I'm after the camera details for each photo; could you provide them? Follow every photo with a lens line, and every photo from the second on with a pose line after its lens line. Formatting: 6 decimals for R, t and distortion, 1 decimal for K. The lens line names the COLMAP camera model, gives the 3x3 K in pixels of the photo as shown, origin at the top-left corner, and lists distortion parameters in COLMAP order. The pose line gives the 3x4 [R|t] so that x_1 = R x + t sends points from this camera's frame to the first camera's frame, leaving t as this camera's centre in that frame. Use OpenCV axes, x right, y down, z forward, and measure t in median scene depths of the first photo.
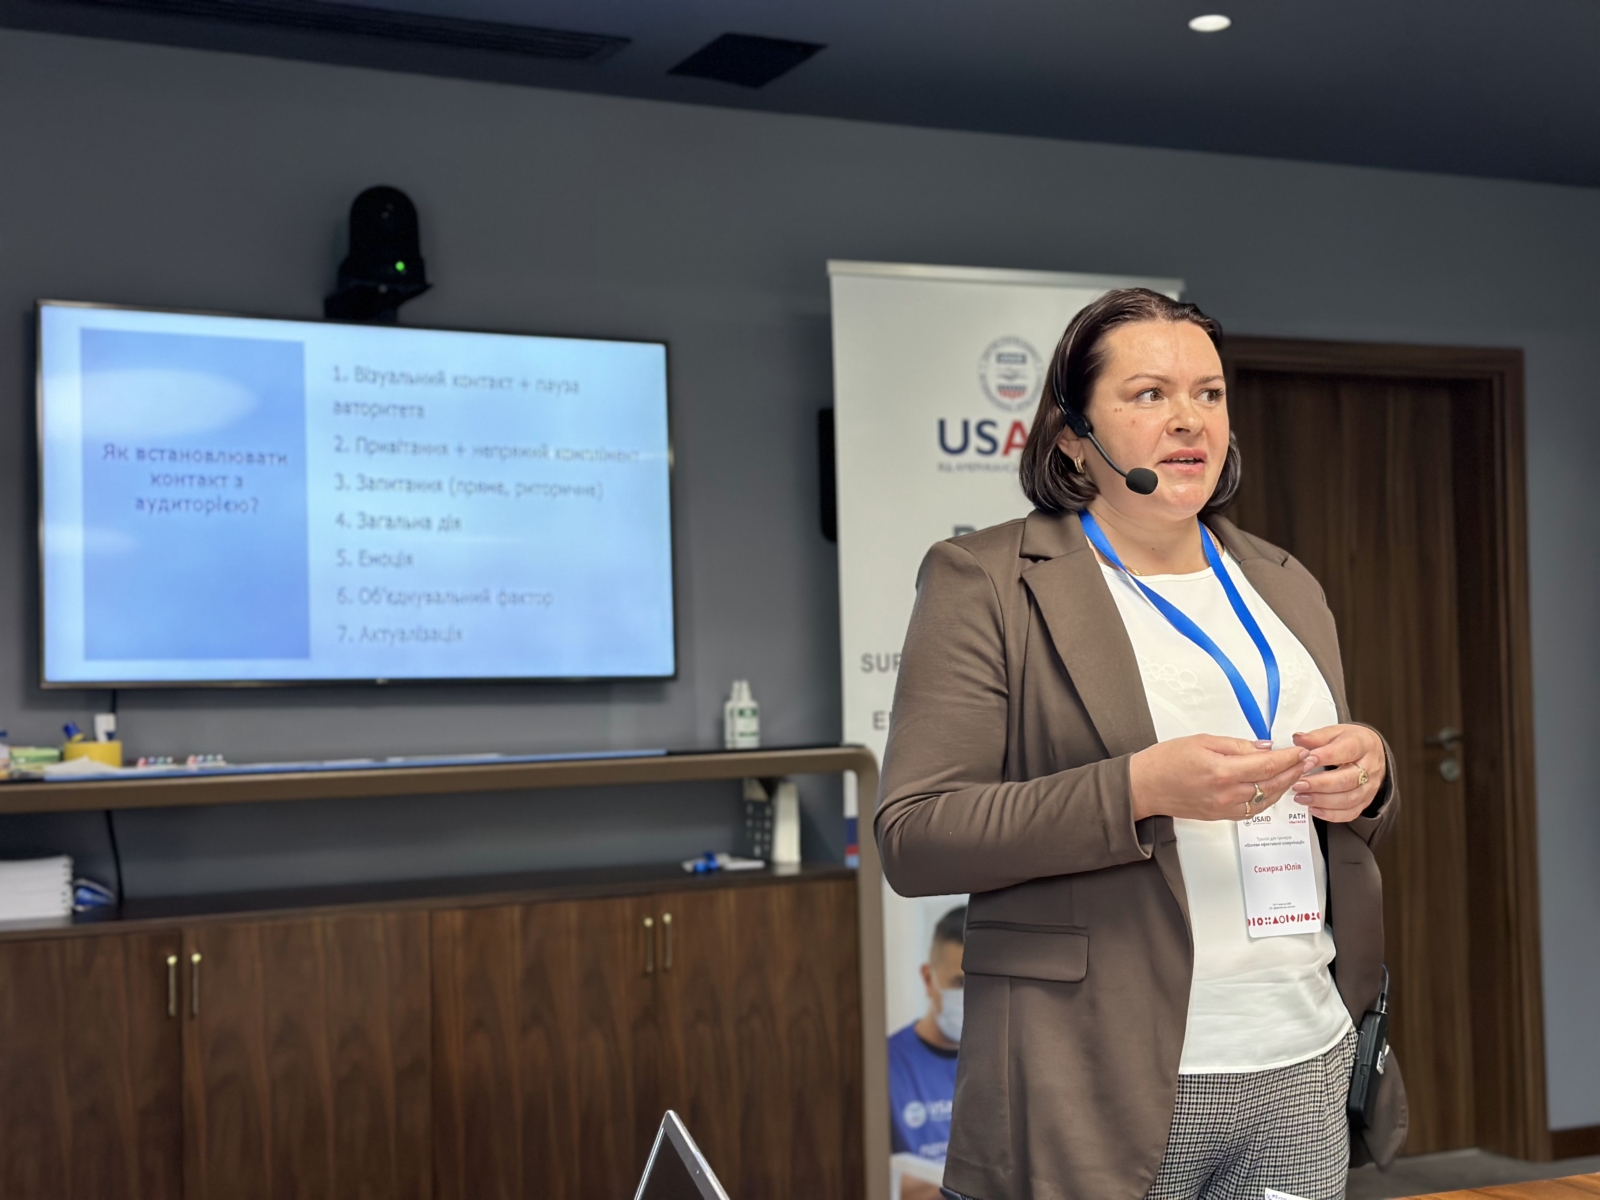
lens RADIAL K [[2229.0, 0, 807.6], [0, 2229.0, 589.5], [0, 0, 1]] dist [0.095522, 0.000000]
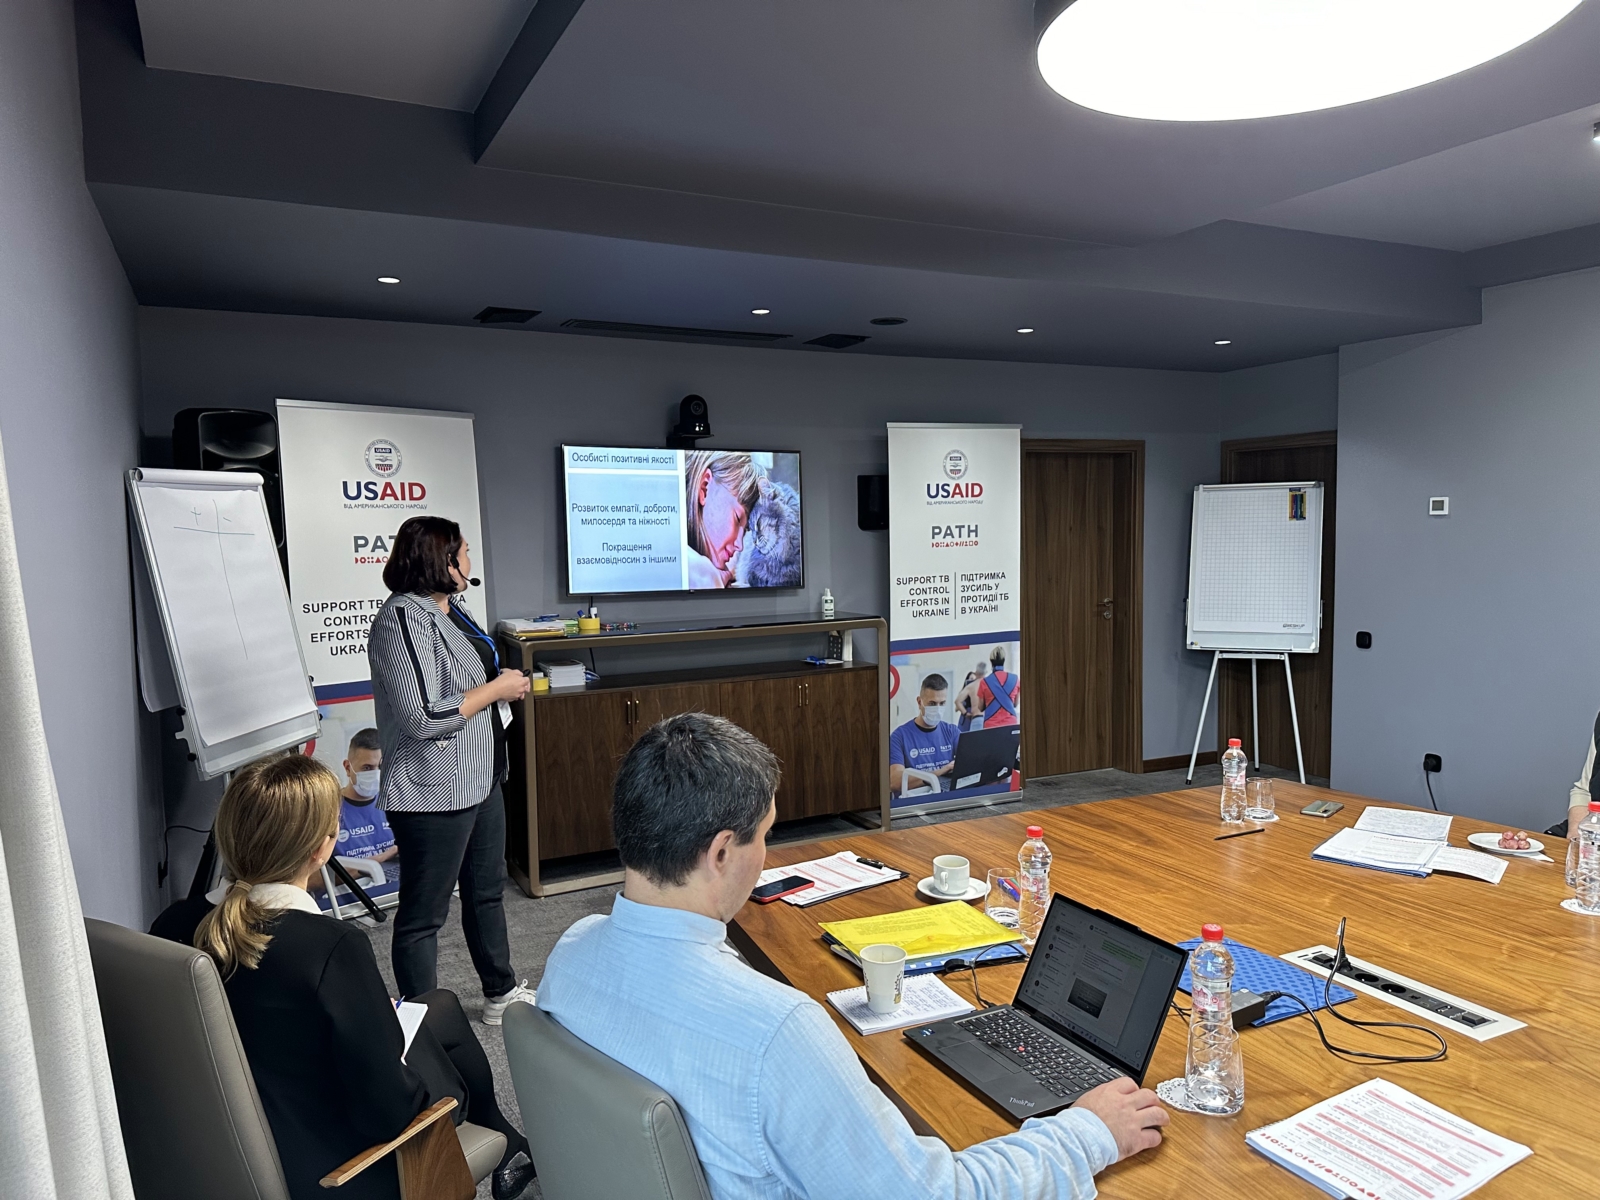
lens RADIAL K [[1116.4, 0, 815.8], [0, 1116.4, 595.3], [0, 0, 1]] dist [0.094299, -0.005660]
pose [[0.999649, 0.005950, 0.025814, -0.084710], [-0.008432, 0.995237, 0.097120, -0.080747], [-0.025113, -0.097304, 0.994938, -0.271966]]
